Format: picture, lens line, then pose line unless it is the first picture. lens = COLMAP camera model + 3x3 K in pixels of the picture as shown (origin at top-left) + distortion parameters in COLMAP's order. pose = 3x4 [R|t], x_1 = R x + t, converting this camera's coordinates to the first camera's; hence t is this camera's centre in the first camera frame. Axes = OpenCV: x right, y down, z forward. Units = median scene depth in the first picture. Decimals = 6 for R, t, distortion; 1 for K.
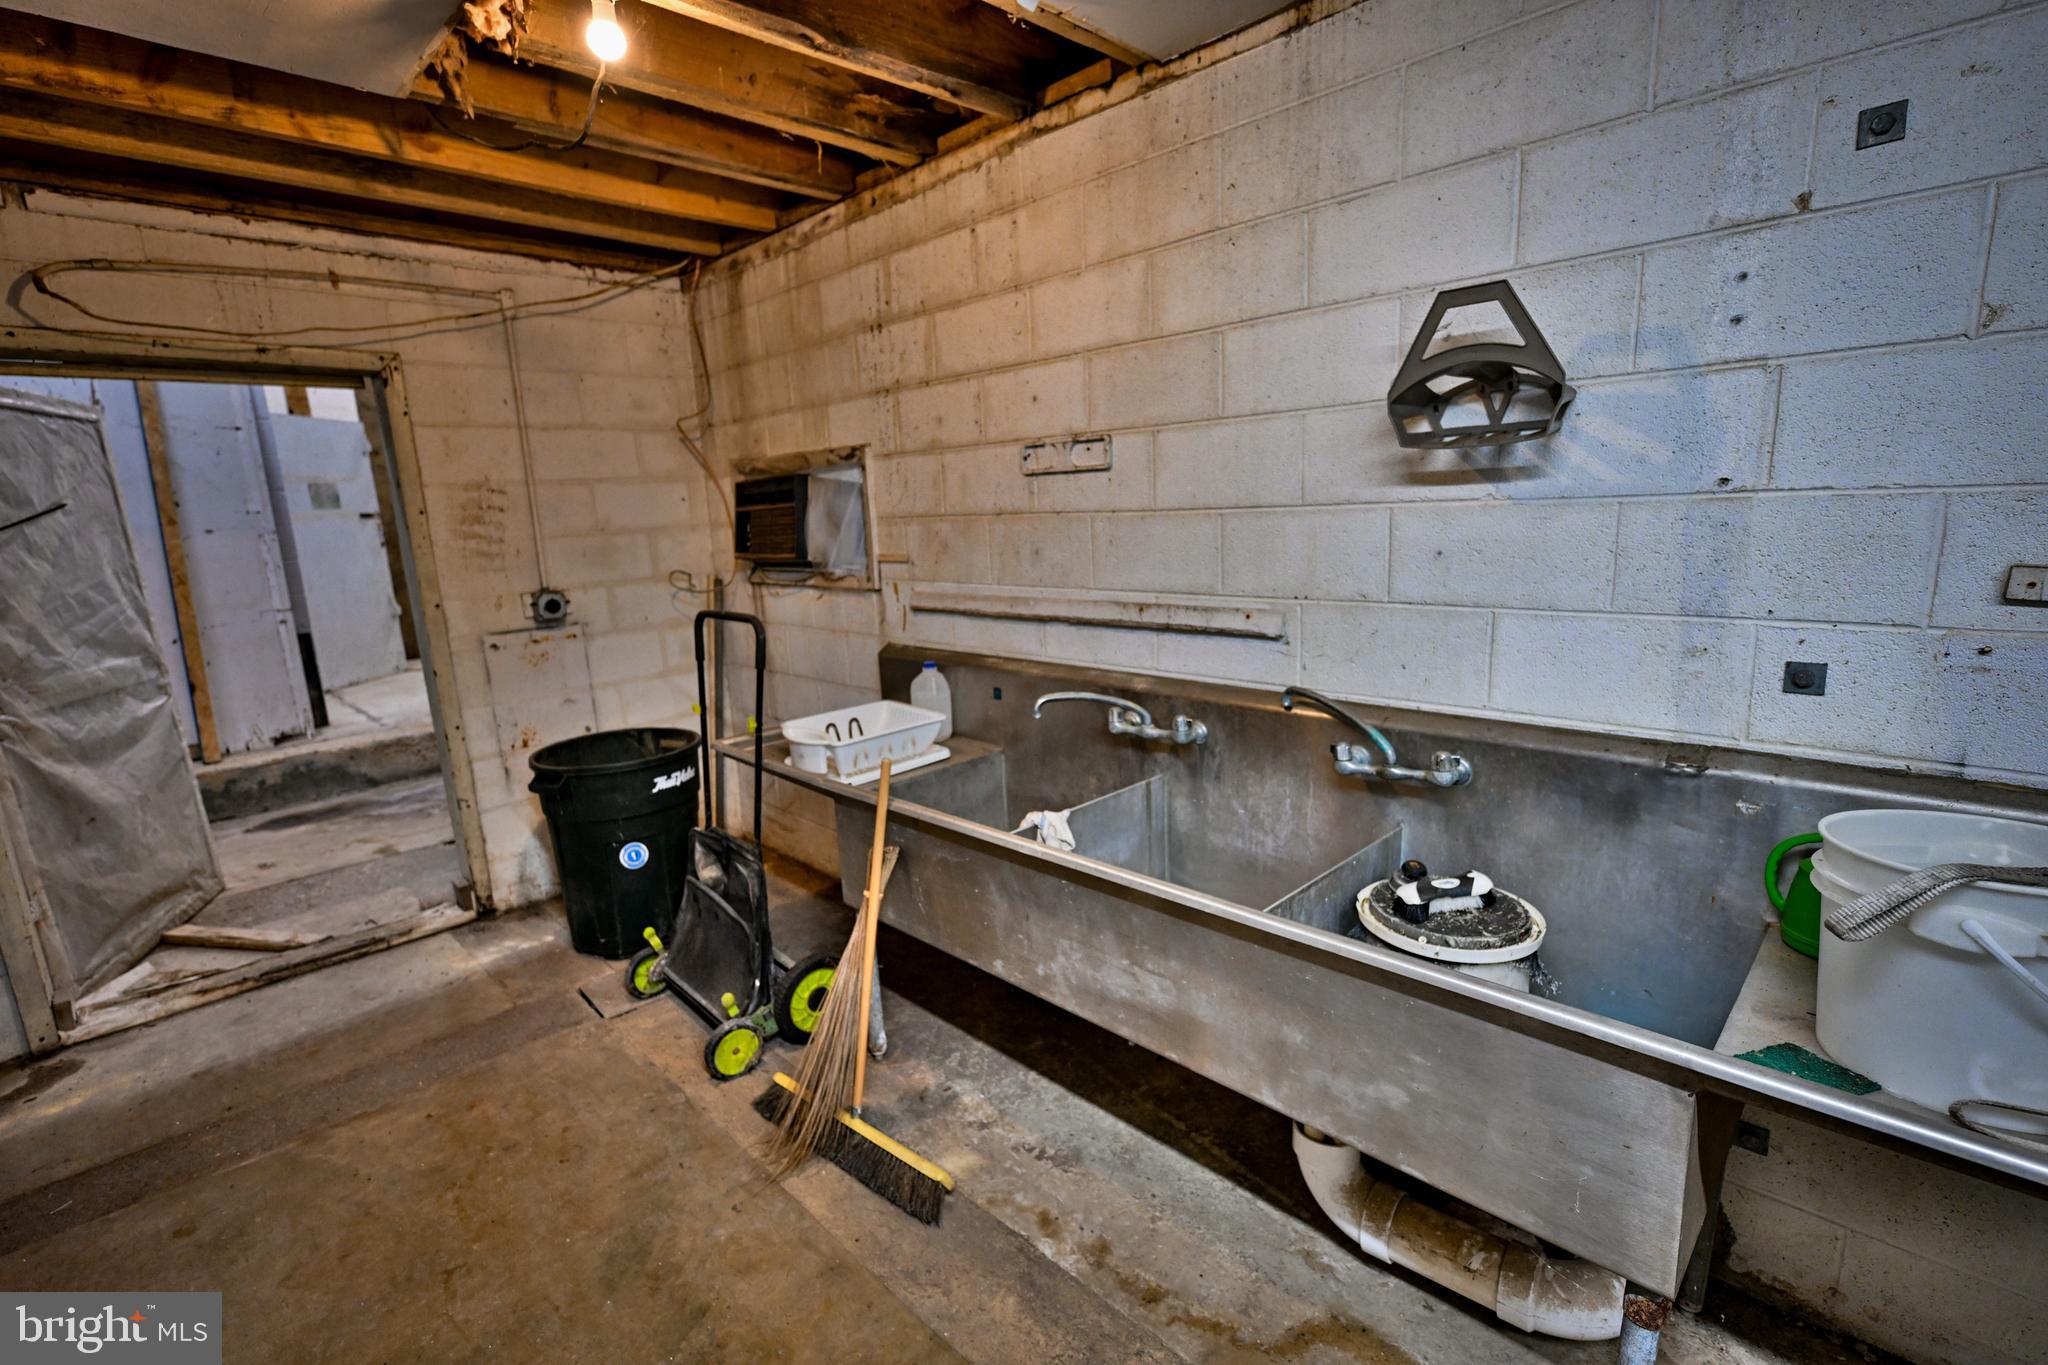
lens RADIAL K [[925.8, 0, 1027.2], [0, 925.8, 686.5], [0, 0, 1]] dist [0.001484, -0.000088]
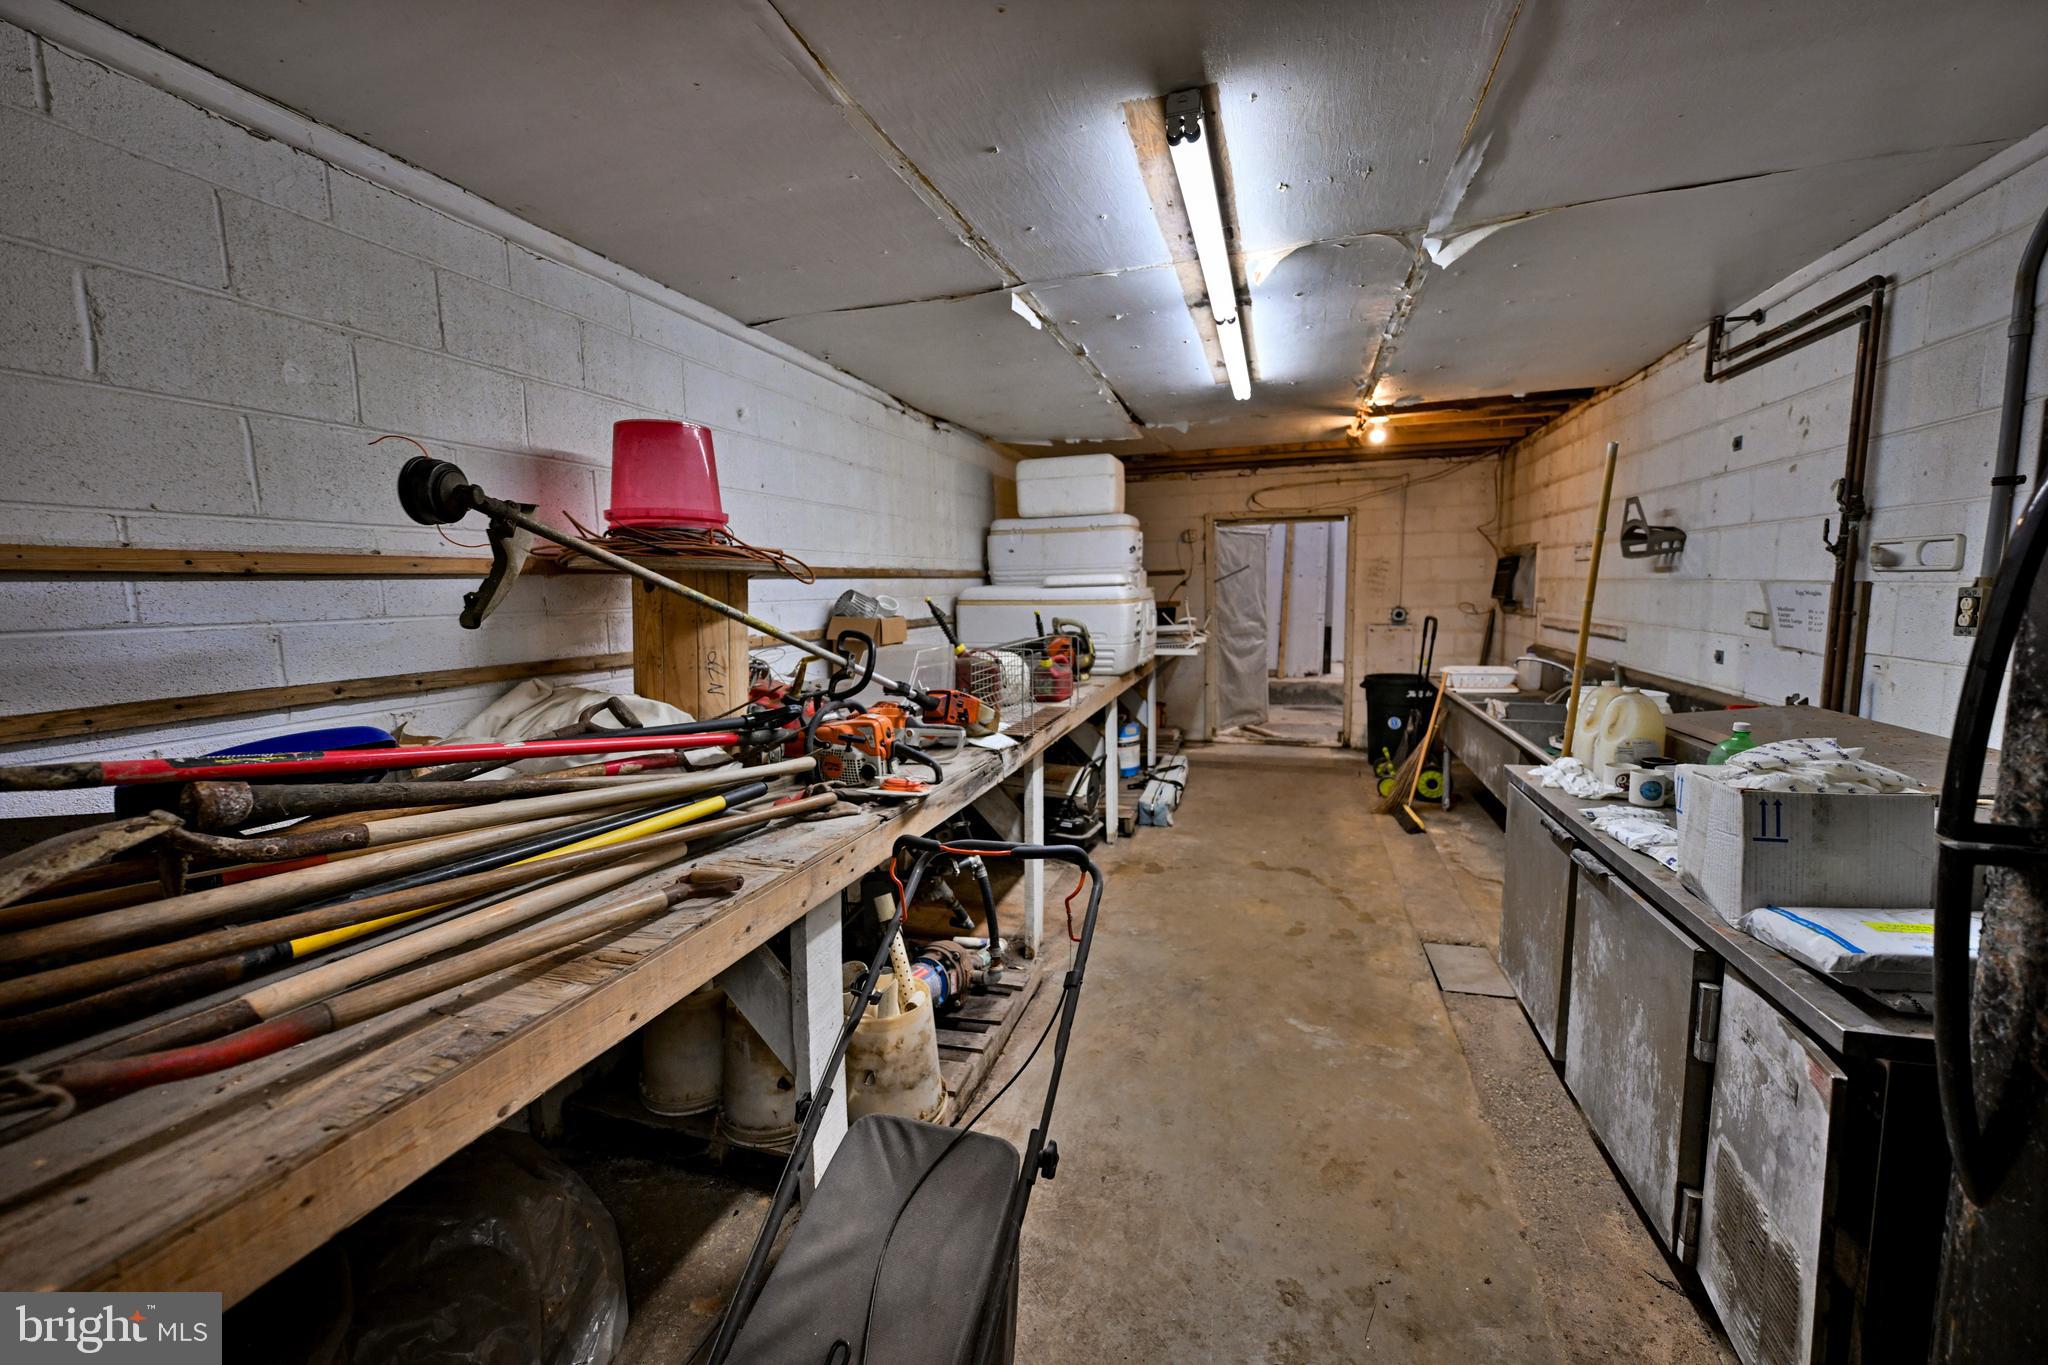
lens RADIAL K [[813.7, 0, 1027.9], [0, 813.7, 680.4], [0, 0, 1]] dist [-0.000582, -0.000030]
pose [[0.464582, 0.140435, -0.874323, 0.813670], [-0.178108, 0.981986, 0.063088, 0.104780], [0.867433, 0.126415, 0.481226, -0.690847]]
